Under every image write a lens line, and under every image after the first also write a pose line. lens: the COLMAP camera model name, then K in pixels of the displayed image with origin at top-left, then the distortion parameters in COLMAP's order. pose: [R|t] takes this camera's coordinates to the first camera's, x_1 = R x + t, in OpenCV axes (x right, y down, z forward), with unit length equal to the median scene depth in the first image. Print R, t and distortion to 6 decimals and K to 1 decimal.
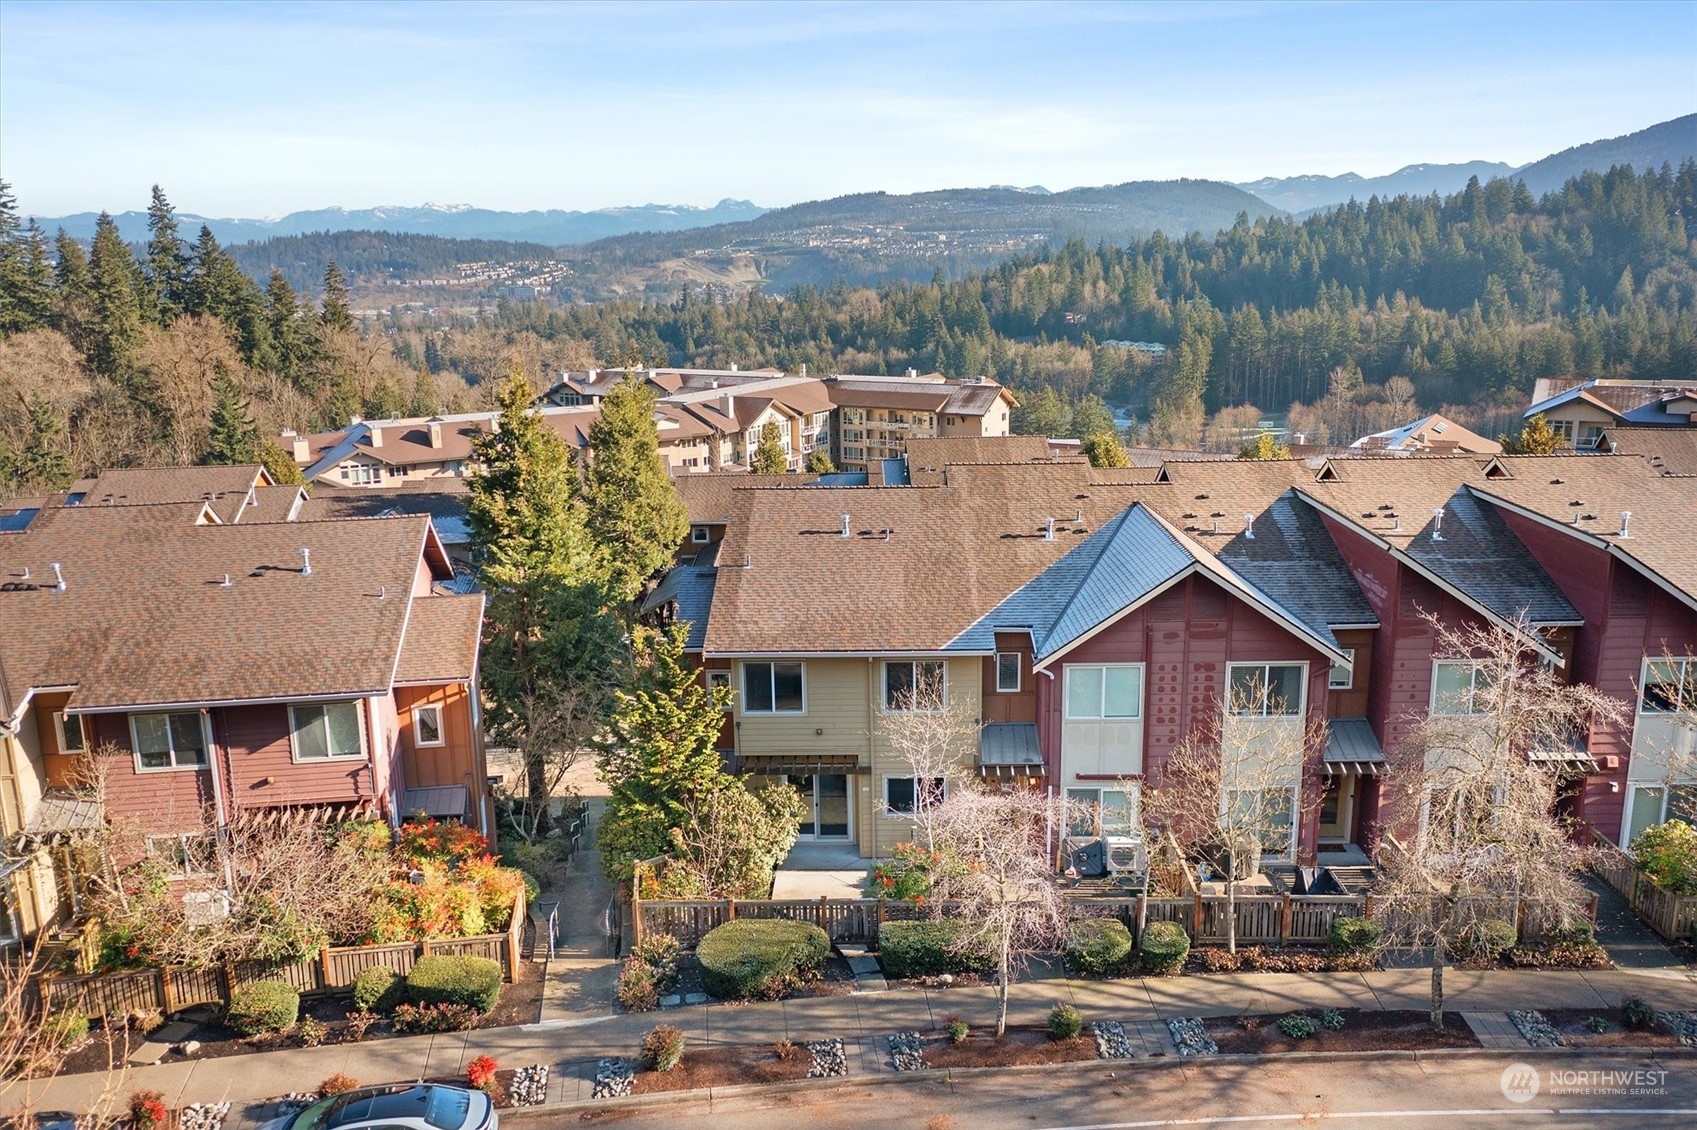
lens RADIAL K [[1342.1, 0, 849.7], [0, 1342.1, 560.3], [0, 0, 1]] dist [-0.001600, 0.010868]
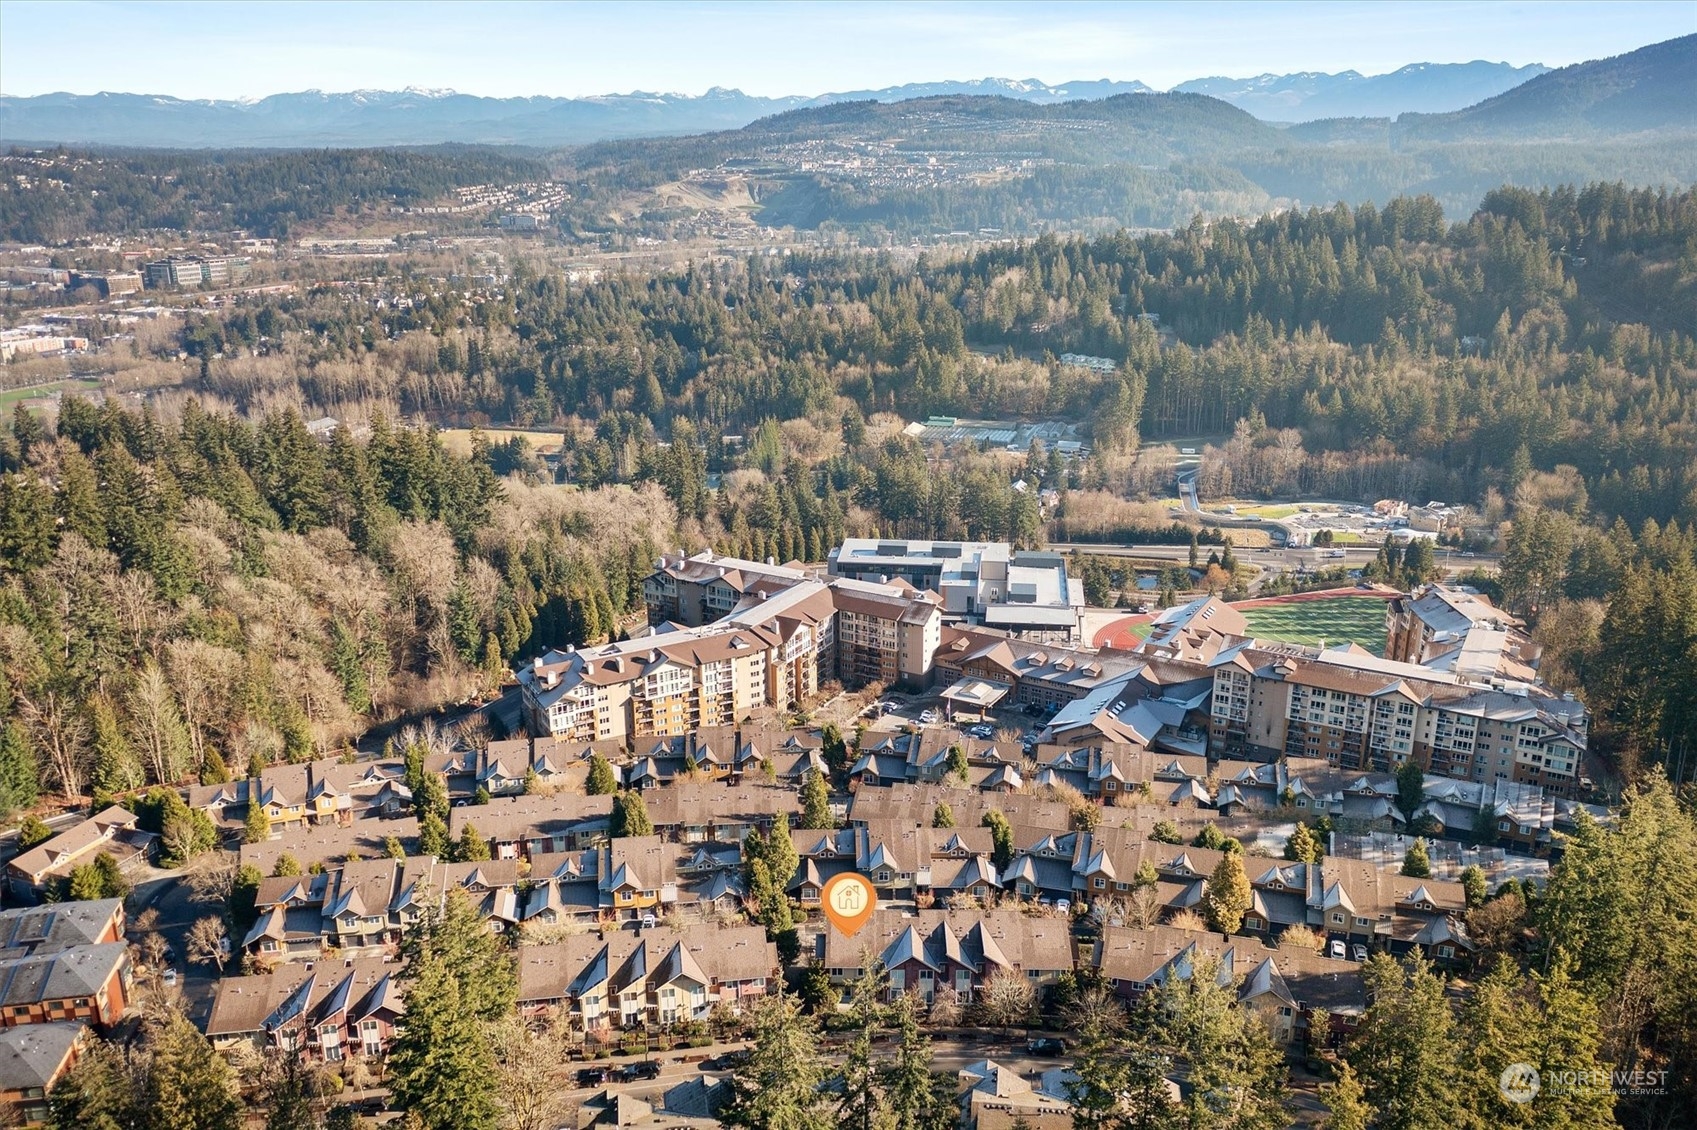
lens RADIAL K [[1342.1, 0, 840.8], [0, 1342.1, 557.8], [0, 0, 1]] dist [-0.001600, 0.010868]
pose [[0.999965, 0.007952, 0.002663, -0.002700], [-0.008129, 0.997147, 0.075050, -0.076184], [-0.002059, -0.075069, 0.997176, -0.164363]]
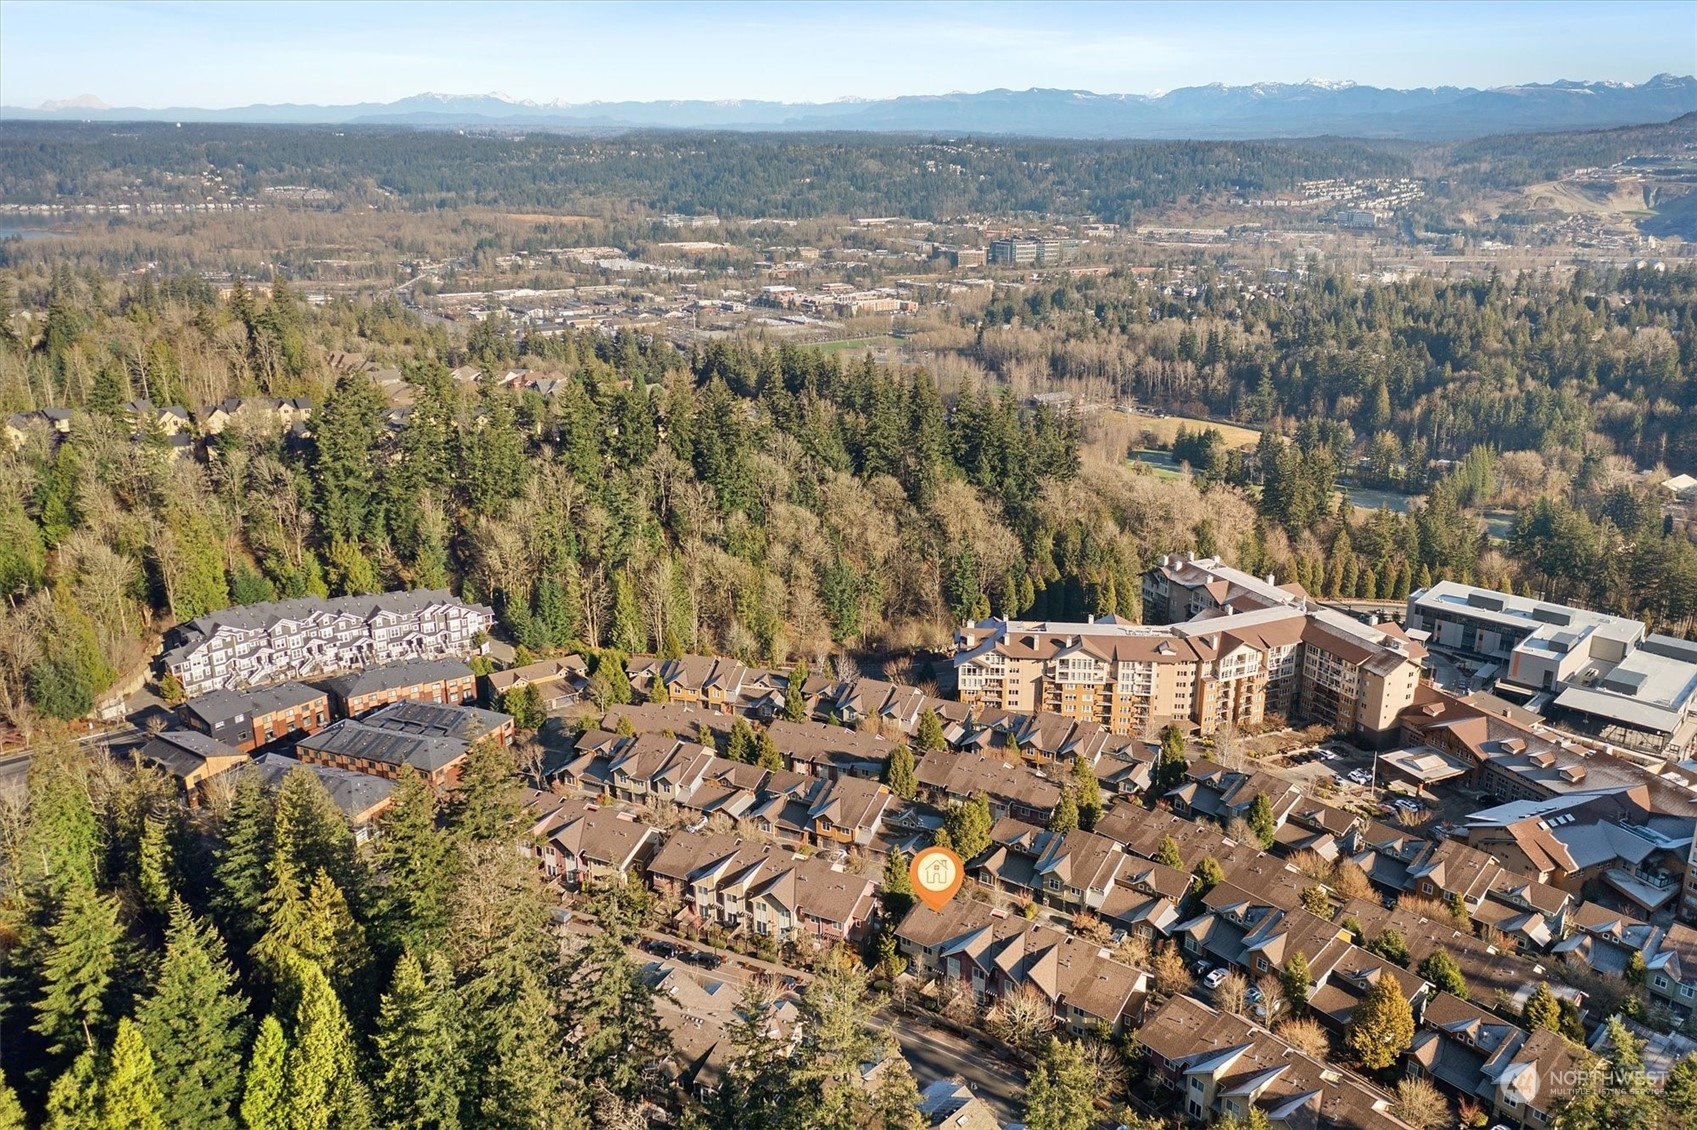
lens RADIAL K [[1342.1, 0, 854.5], [0, 1342.1, 570.2], [0, 0, 1]] dist [-0.001600, 0.010868]
pose [[0.823496, 0.191864, -0.533893, 0.093535], [-0.142558, 0.980864, 0.132603, -0.081516], [0.549118, -0.033087, 0.835089, -0.142161]]
